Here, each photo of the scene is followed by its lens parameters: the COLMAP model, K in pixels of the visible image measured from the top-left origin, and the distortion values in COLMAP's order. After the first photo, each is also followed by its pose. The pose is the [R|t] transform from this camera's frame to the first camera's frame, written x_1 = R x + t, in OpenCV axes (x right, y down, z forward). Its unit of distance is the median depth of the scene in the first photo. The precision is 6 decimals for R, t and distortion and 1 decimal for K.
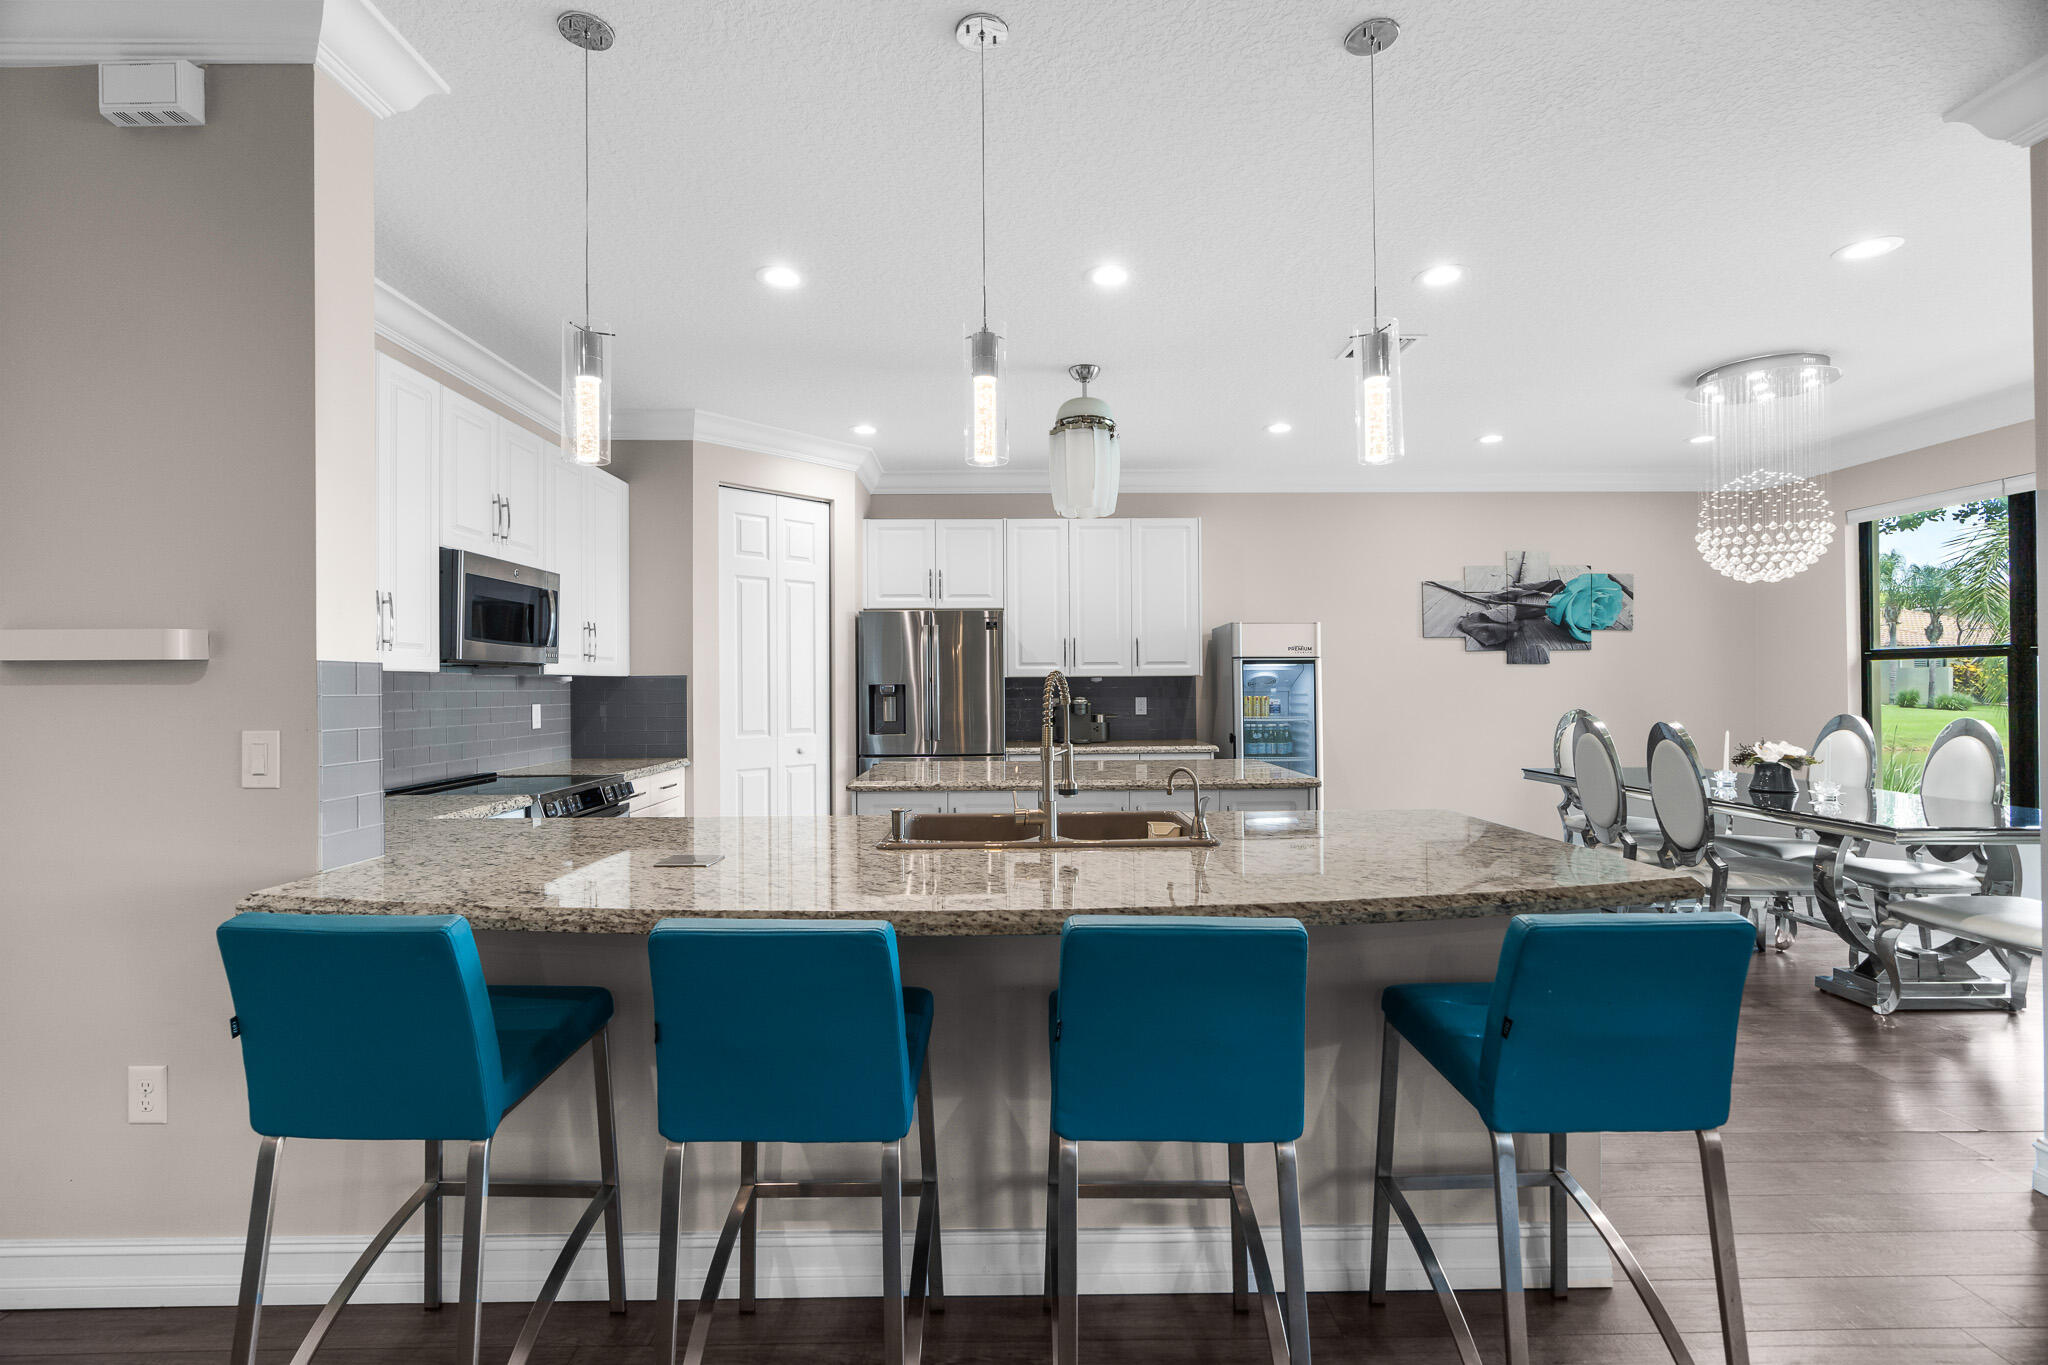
lens RADIAL K [[929.9, 0, 1012.7], [0, 929.9, 675.9], [0, 0, 1]] dist [-0.010859, 0.004154]
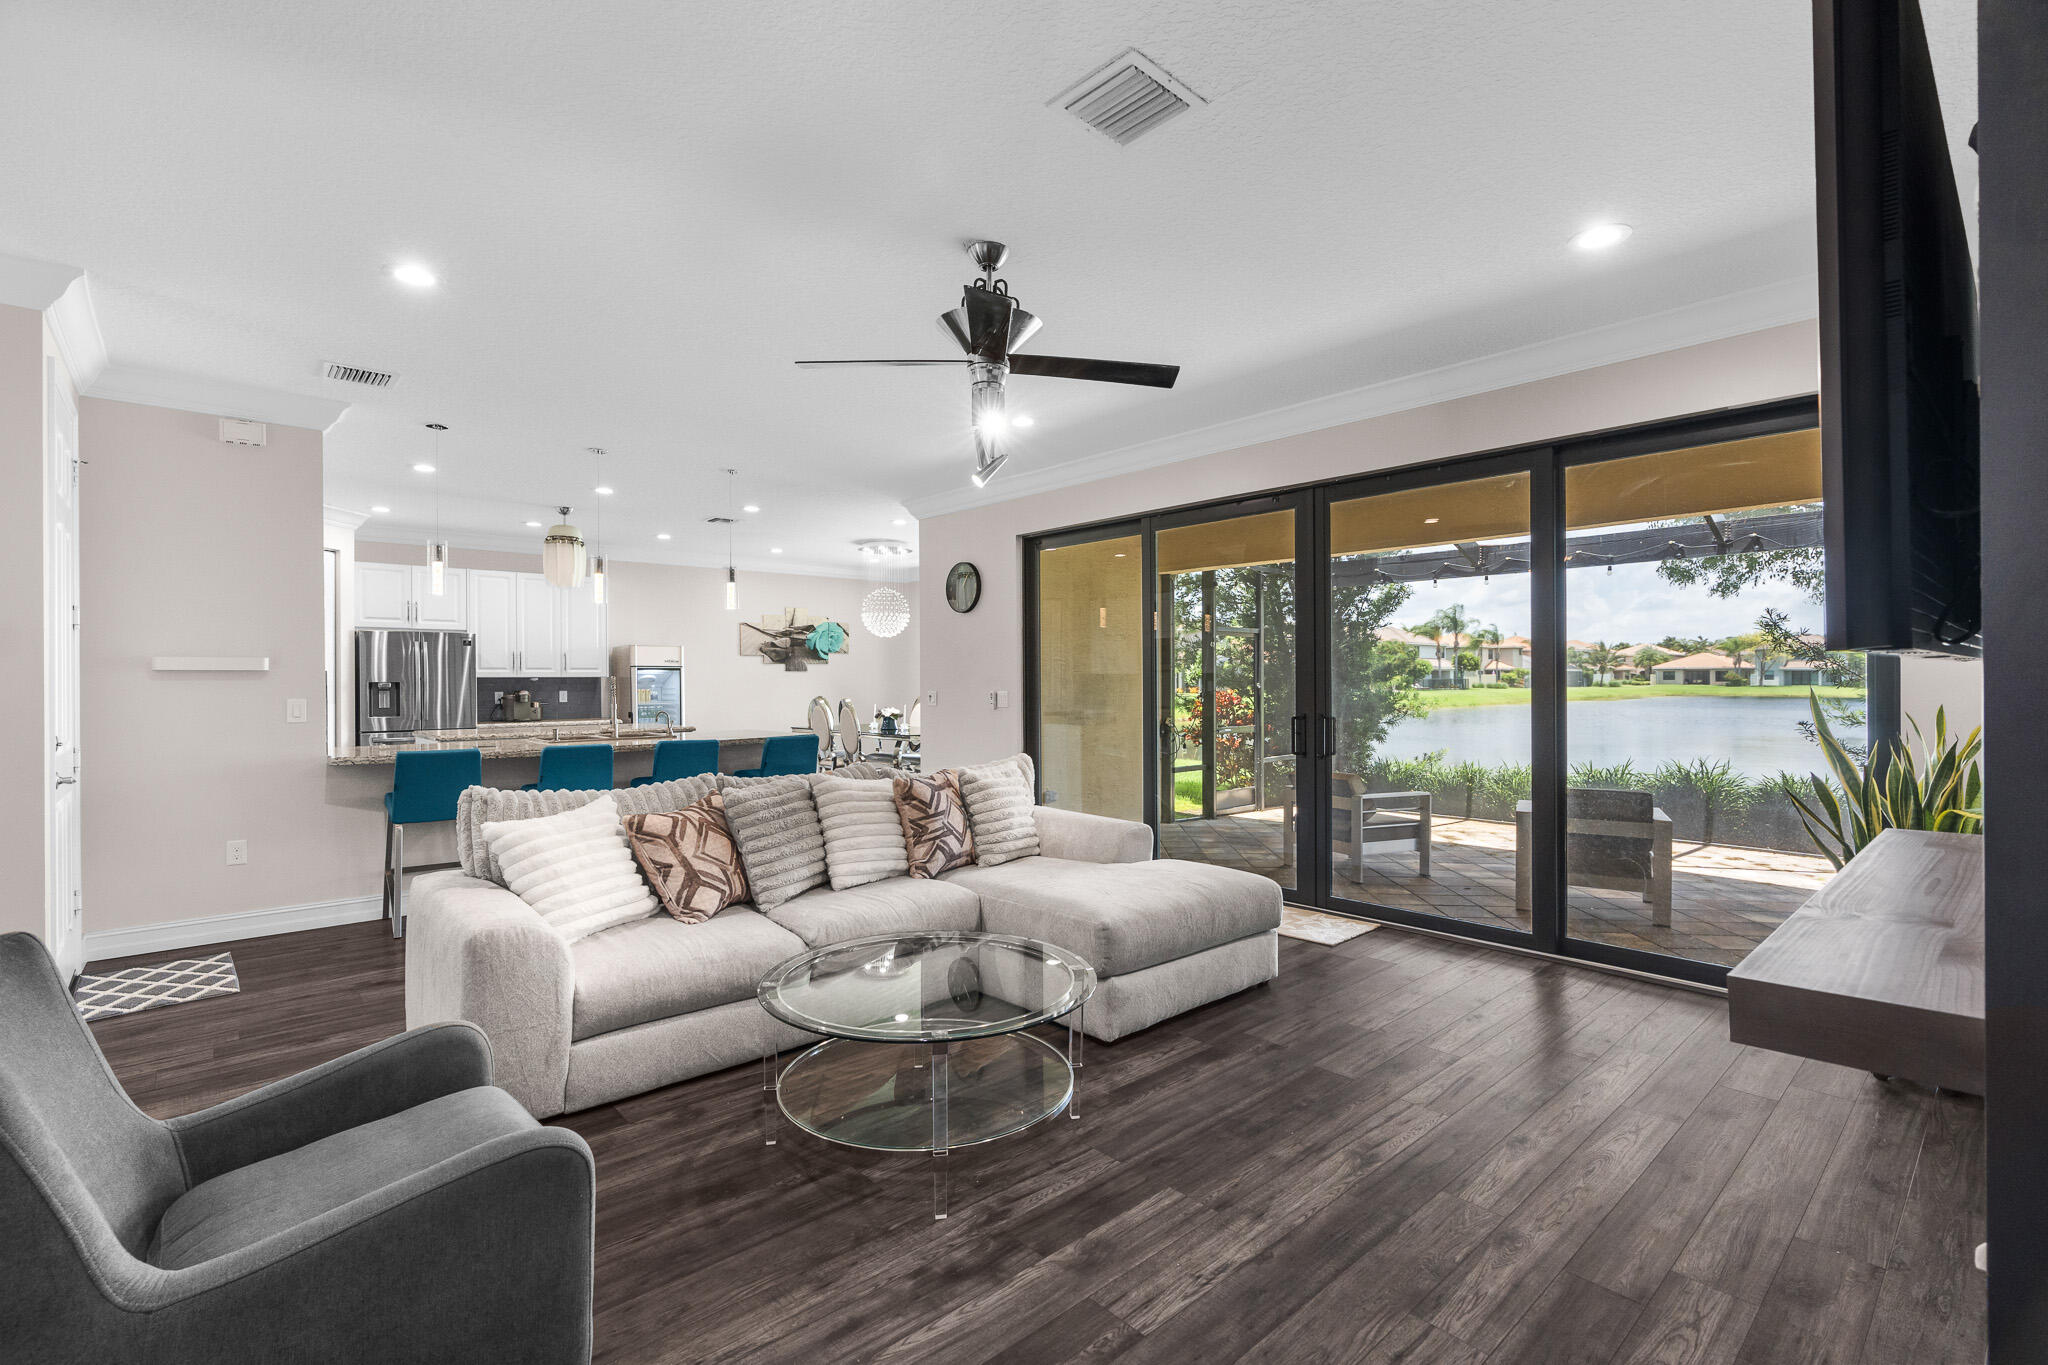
lens RADIAL K [[929.9, 0, 1022.7], [0, 929.9, 693.6], [0, 0, 1]] dist [-0.010859, 0.004154]
pose [[0.753706, -0.007054, 0.657174, -0.309081], [-0.004671, 0.999860, 0.016090, -0.001002], [-0.657195, -0.015197, 0.753567, -0.671932]]
